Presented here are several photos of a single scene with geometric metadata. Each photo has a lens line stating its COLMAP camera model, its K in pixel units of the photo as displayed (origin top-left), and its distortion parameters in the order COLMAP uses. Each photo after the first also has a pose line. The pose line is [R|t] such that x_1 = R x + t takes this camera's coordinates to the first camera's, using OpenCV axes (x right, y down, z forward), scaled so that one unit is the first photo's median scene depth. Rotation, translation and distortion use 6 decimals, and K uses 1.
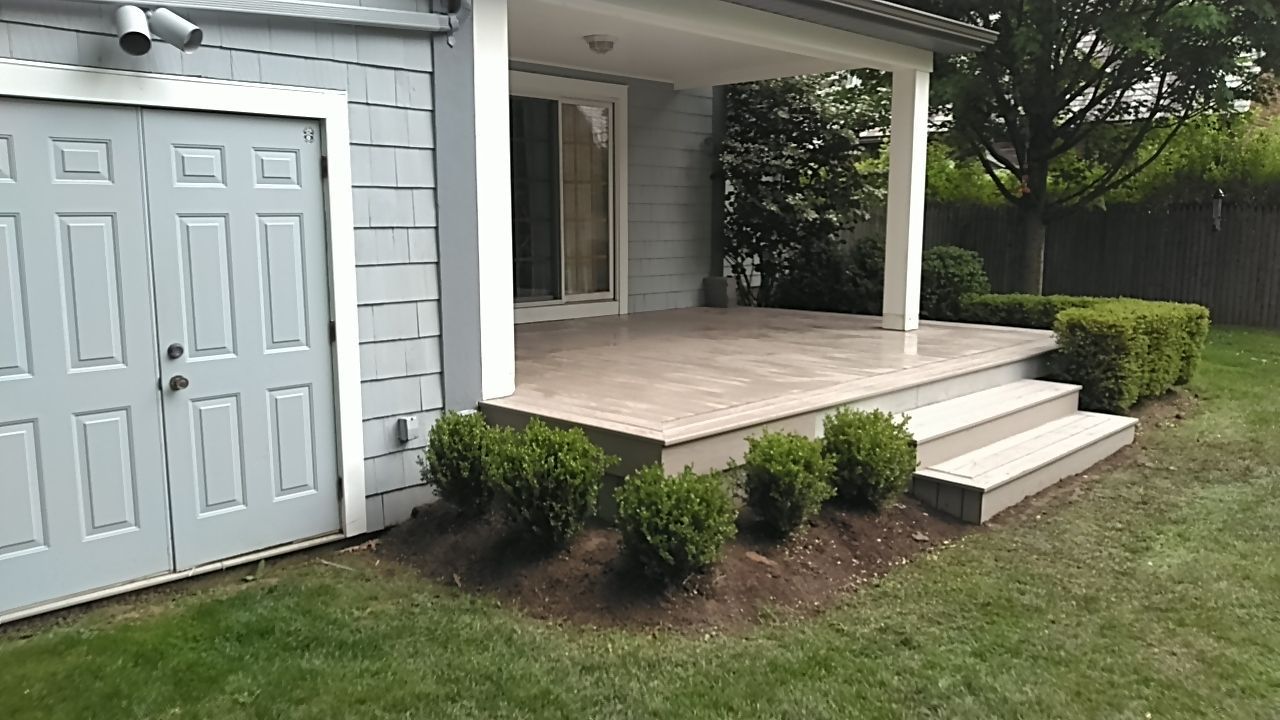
lens RADIAL K [[1004.6, 0, 644.1], [0, 1004.6, 360.8], [0, 0, 1]] dist [-0.004518, -0.011441]
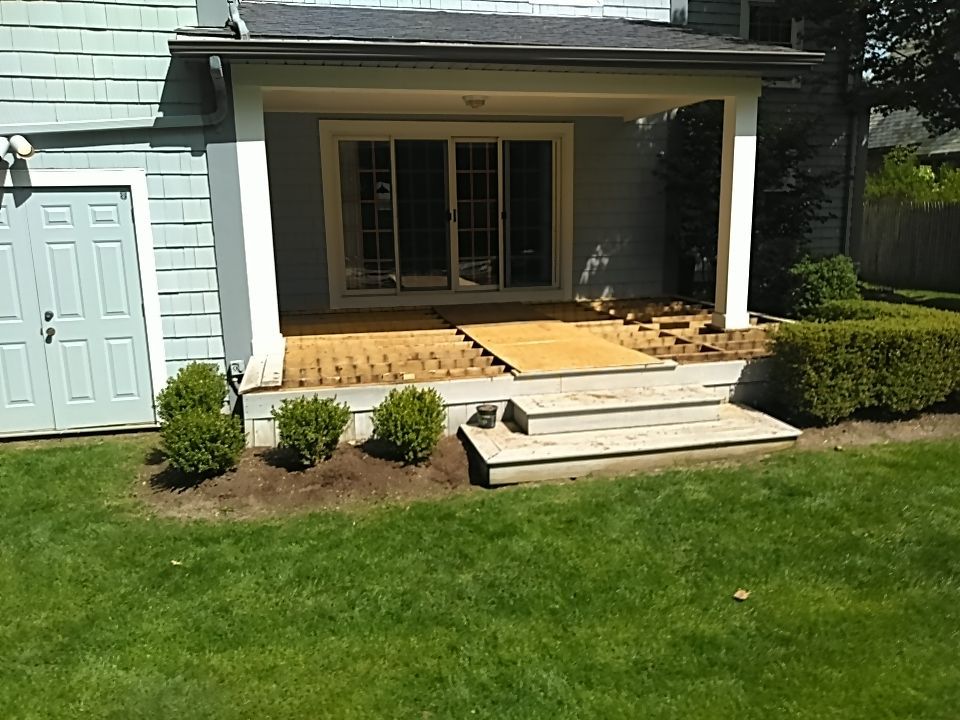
lens RADIAL K [[757.1, 0, 481.9], [0, 757.1, 364.0], [0, 0, 1]] dist [-0.004942, -0.007460]
pose [[0.840862, 0.097843, -0.532333, 0.869474], [-0.062940, 0.994529, 0.083375, -0.077087], [0.537578, -0.036602, 0.842420, 0.204115]]
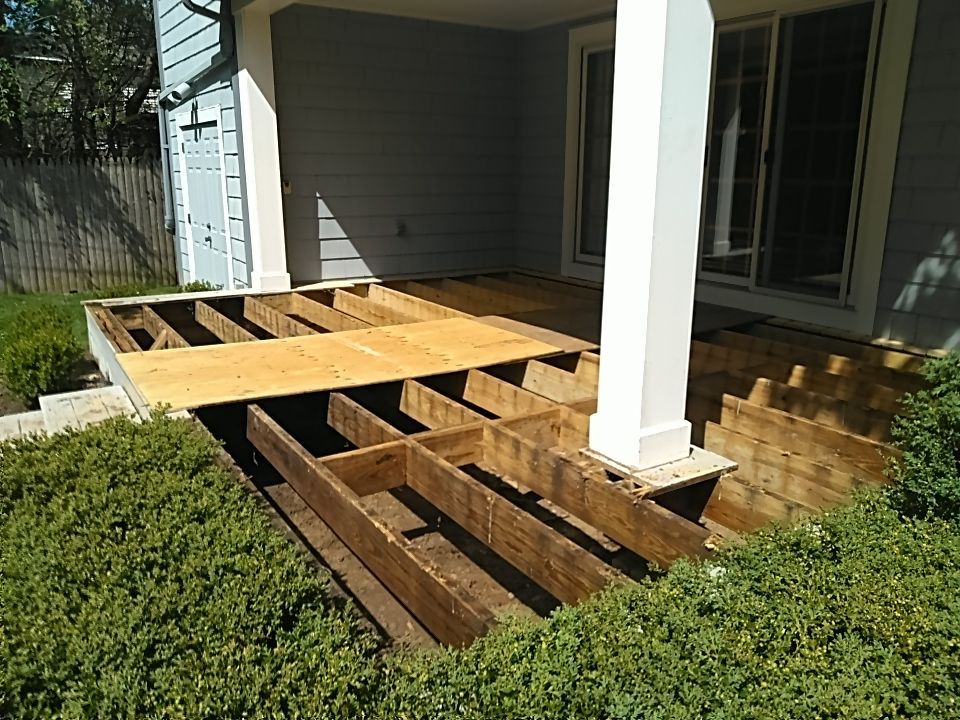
lens RADIAL K [[757.1, 0, 481.9], [0, 757.1, 364.0], [0, 0, 1]] dist [-0.004942, -0.007460]
pose [[-0.230486, 0.250031, -0.940404, 1.030408], [-0.144477, 0.946920, 0.287174, -0.274507], [0.962290, 0.202056, -0.182129, 1.772177]]
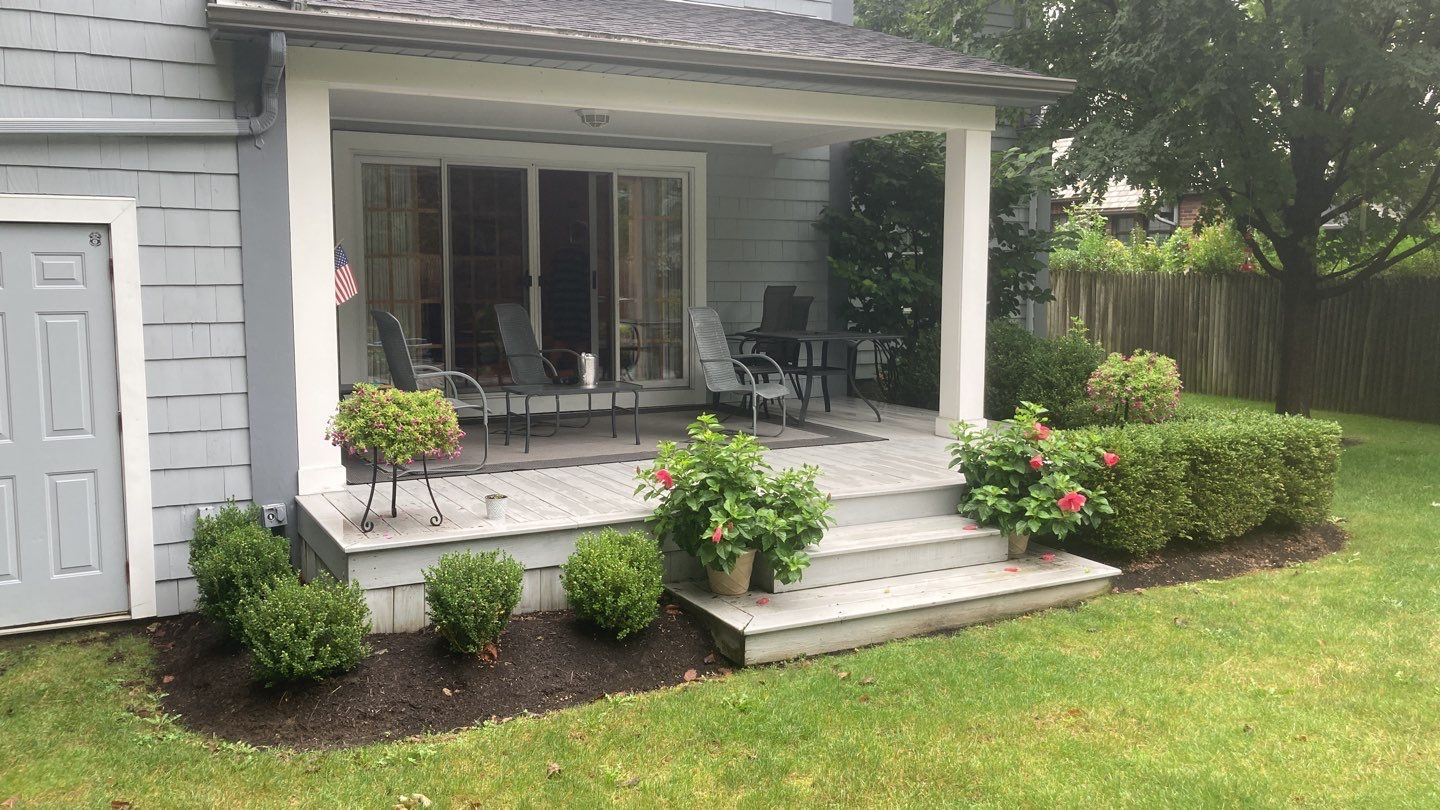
lens RADIAL K [[1188.3, 0, 723.7], [0, 1188.3, 388.1], [0, 0, 1]] dist [0.015666, 0.004179]
pose [[0.951109, 0.032940, -0.307094, 0.666305], [-0.046554, 0.998226, -0.037112, -0.046618], [0.305327, 0.049594, 0.950955, -0.004243]]
